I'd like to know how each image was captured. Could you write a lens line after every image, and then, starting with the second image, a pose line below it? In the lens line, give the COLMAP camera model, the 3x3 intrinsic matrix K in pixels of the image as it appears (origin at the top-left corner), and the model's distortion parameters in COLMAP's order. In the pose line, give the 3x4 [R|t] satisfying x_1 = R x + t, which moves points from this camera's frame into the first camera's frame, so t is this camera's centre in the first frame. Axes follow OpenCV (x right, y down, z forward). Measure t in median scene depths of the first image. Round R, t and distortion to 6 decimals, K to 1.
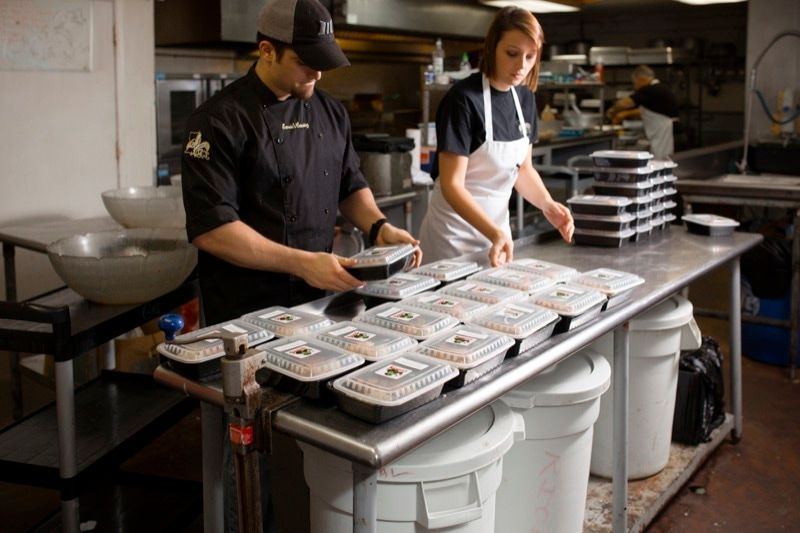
lens RADIAL K [[828.0, 0, 401.9], [0, 828.0, 170.1], [0, 0, 1]] dist [-0.021997, -0.000487]
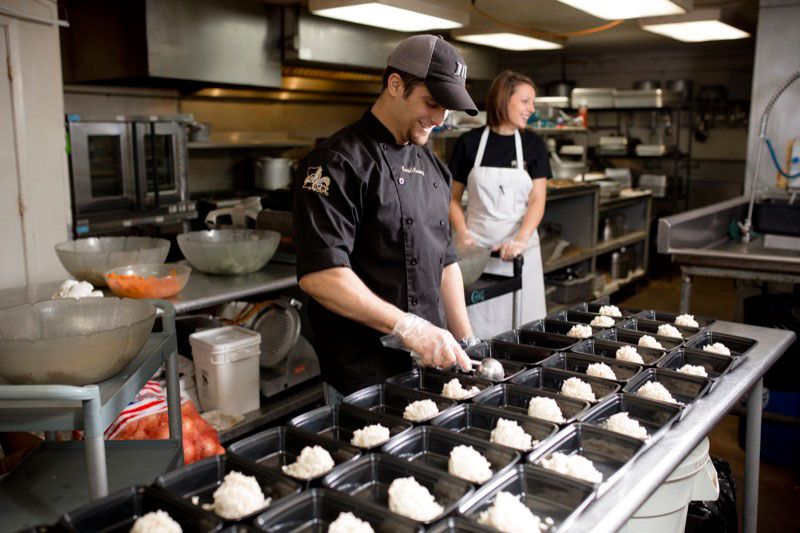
lens RADIAL K [[779.6, 0, 400.0], [0, 779.6, 266.5], [0, 0, 1]] dist [-0.017479, -0.002559]
pose [[0.999896, 0.003960, 0.013866, 0.034177], [-0.004989, 0.997168, 0.075040, -0.020909], [-0.013529, -0.075102, 0.997084, 0.170162]]
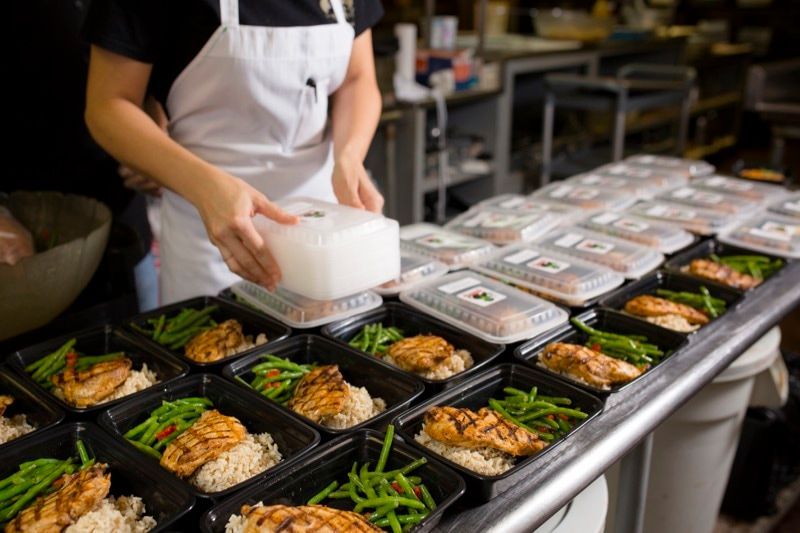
lens RADIAL K [[742.8, 0, 400.0], [0, 742.8, 266.5], [0, 0, 1]] dist [-0.001713, 0.005074]
pose [[0.993825, 0.044083, -0.101823, 0.073716], [-0.017351, 0.968145, 0.249790, -0.004821], [0.109591, -0.246481, 0.962931, 0.257381]]
